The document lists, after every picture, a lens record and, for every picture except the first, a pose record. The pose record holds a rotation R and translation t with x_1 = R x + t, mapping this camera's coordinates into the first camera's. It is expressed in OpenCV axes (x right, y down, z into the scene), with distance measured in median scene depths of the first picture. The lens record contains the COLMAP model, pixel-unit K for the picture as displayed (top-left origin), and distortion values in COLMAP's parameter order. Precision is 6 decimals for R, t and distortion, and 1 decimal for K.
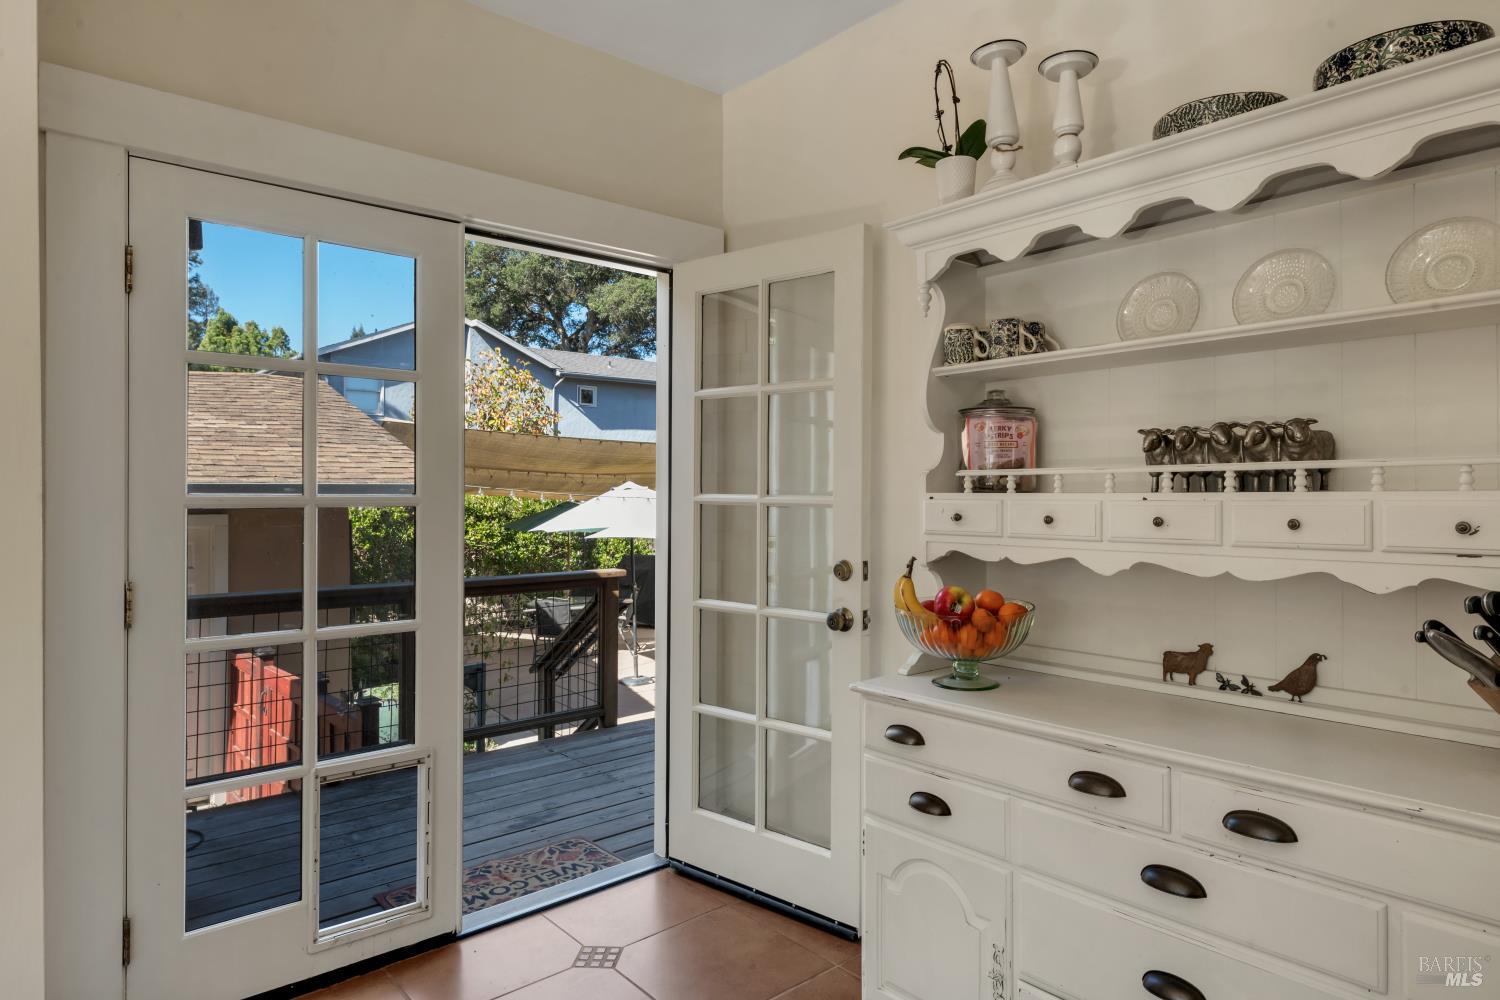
lens RADIAL K [[880.4, 0, 750.0], [0, 880.4, 500.0], [0, 0, 1]] dist [0.002438, 0.000052]
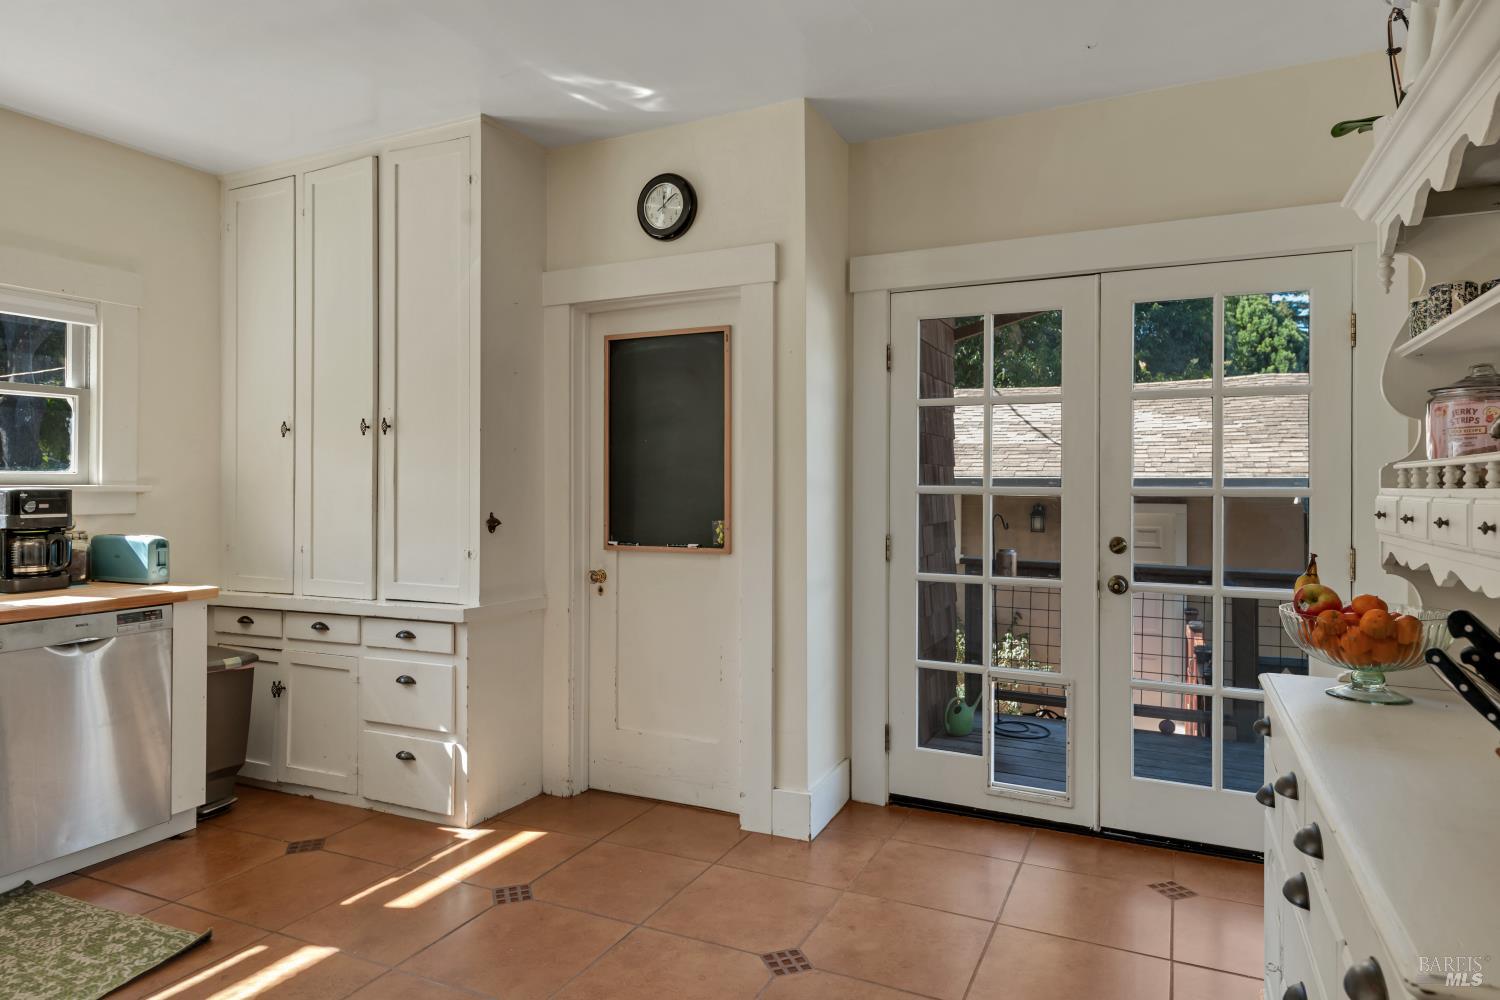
lens RADIAL K [[880.4, 0, 750.0], [0, 880.4, 500.0], [0, 0, 1]] dist [0.002438, 0.000052]
pose [[0.401297, 0.020326, -0.915722, 0.689778], [-0.013998, 0.999773, 0.016057, -0.000576], [0.915841, 0.006374, 0.401491, 0.031431]]
